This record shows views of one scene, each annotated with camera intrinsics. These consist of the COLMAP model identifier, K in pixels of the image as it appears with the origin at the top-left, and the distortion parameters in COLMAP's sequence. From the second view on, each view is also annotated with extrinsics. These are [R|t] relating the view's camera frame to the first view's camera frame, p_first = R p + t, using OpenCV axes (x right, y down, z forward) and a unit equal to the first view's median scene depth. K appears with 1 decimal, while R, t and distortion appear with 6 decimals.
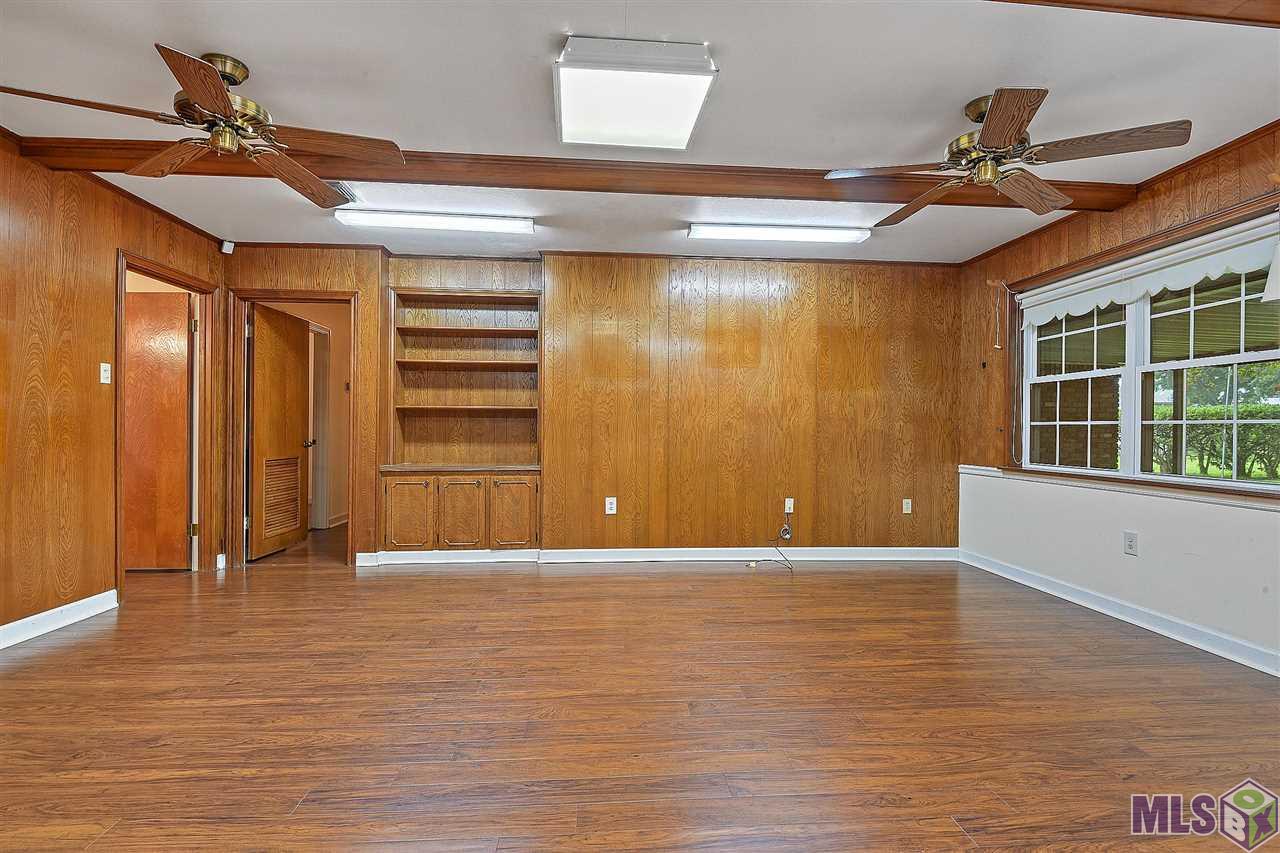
lens RADIAL K [[585.0, 0, 650.4], [0, 585.0, 429.4], [0, 0, 1]] dist [-0.000735, -0.000086]
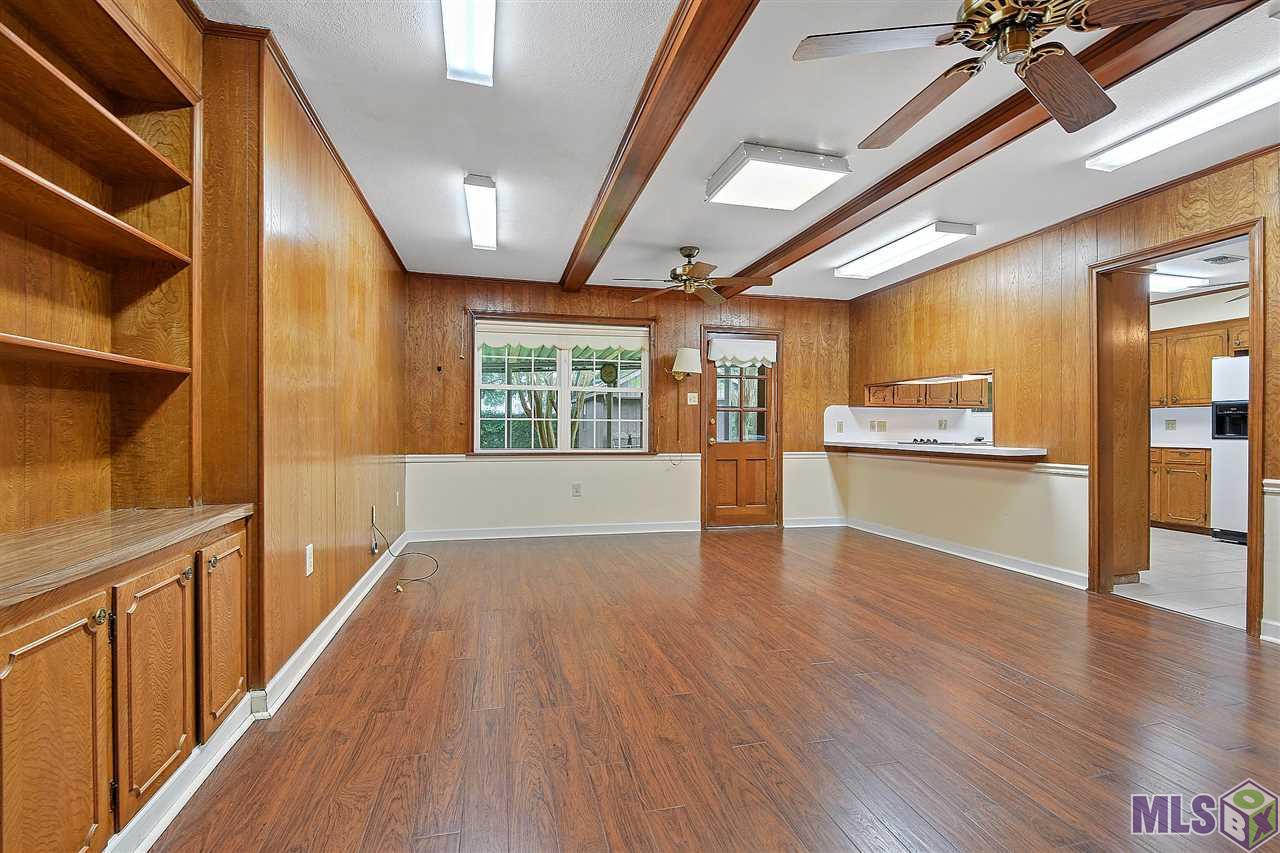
lens RADIAL K [[585.0, 0, 650.7], [0, 585.0, 429.4], [0, 0, 1]] dist [-0.000735, -0.000086]
pose [[-0.147597, -0.017420, 0.988894, -0.957290], [-0.006044, 0.999842, 0.016710, -0.013355], [-0.989029, -0.003511, -0.147679, 1.068587]]
